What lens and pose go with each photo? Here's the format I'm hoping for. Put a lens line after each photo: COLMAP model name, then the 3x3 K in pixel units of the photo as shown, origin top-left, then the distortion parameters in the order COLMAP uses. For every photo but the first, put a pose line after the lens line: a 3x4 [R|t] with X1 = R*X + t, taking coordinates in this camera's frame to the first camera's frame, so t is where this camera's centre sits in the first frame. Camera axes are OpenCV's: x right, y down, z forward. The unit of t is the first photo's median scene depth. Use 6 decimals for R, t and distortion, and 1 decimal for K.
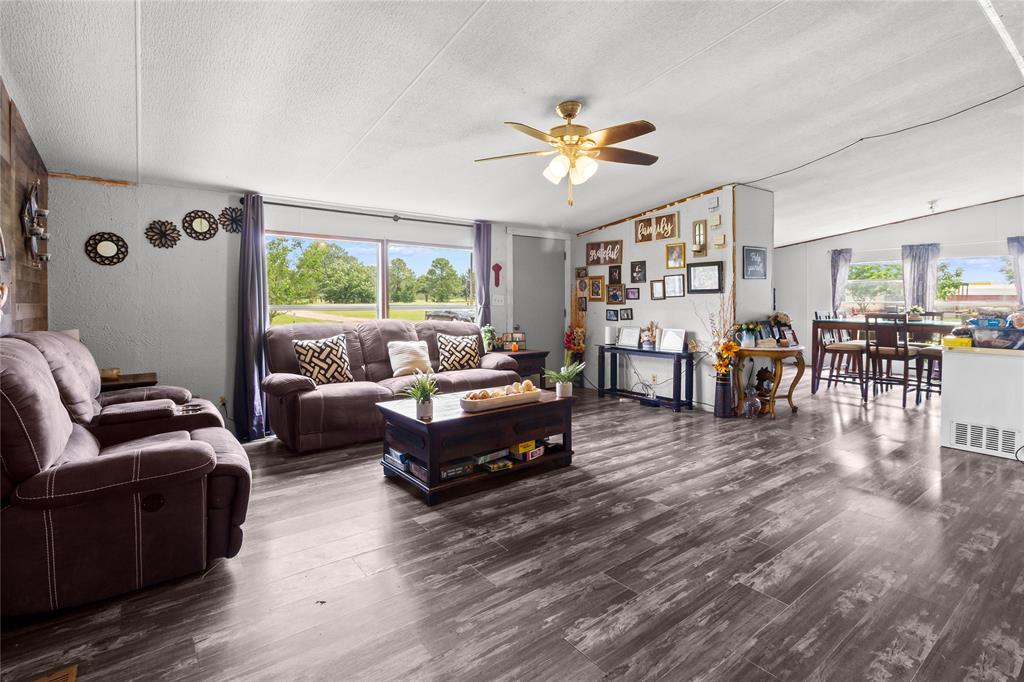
lens RADIAL K [[479.7, 0, 518.0], [0, 479.7, 310.2], [0, 0, 1]] dist [-0.003008, 0.001080]
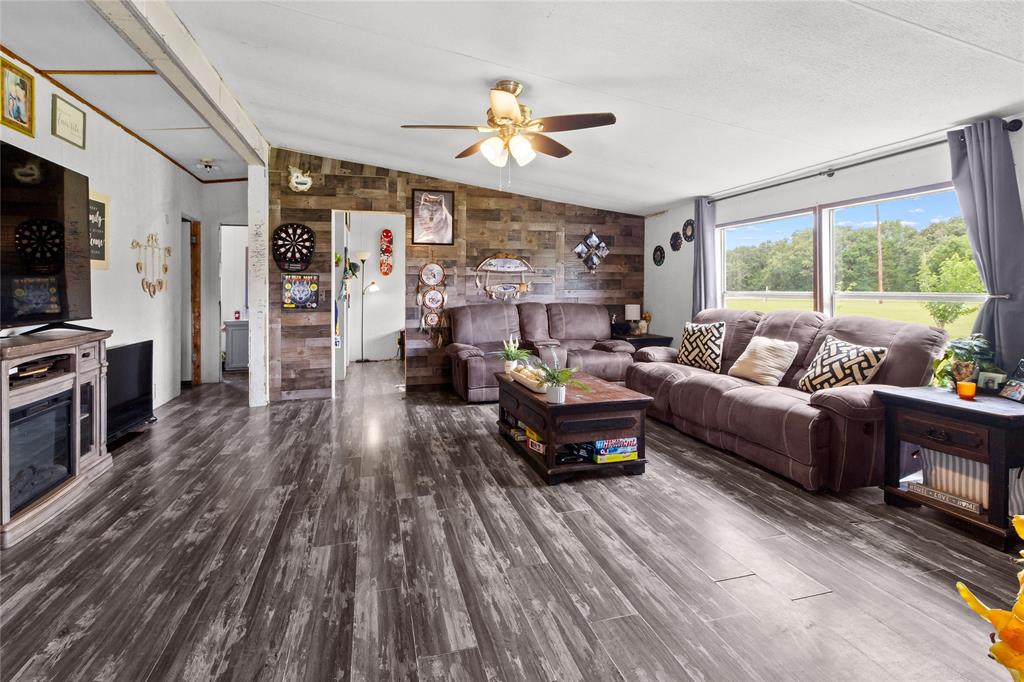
lens RADIAL K [[479.7, 0, 505.3], [0, 479.7, 284.2], [0, 0, 1]] dist [-0.003008, 0.001080]
pose [[-0.361499, -0.009875, -0.932320, 1.022931], [-0.010805, 0.999921, -0.006402, -0.021425], [0.932310, 0.007760, -0.361577, 1.370809]]
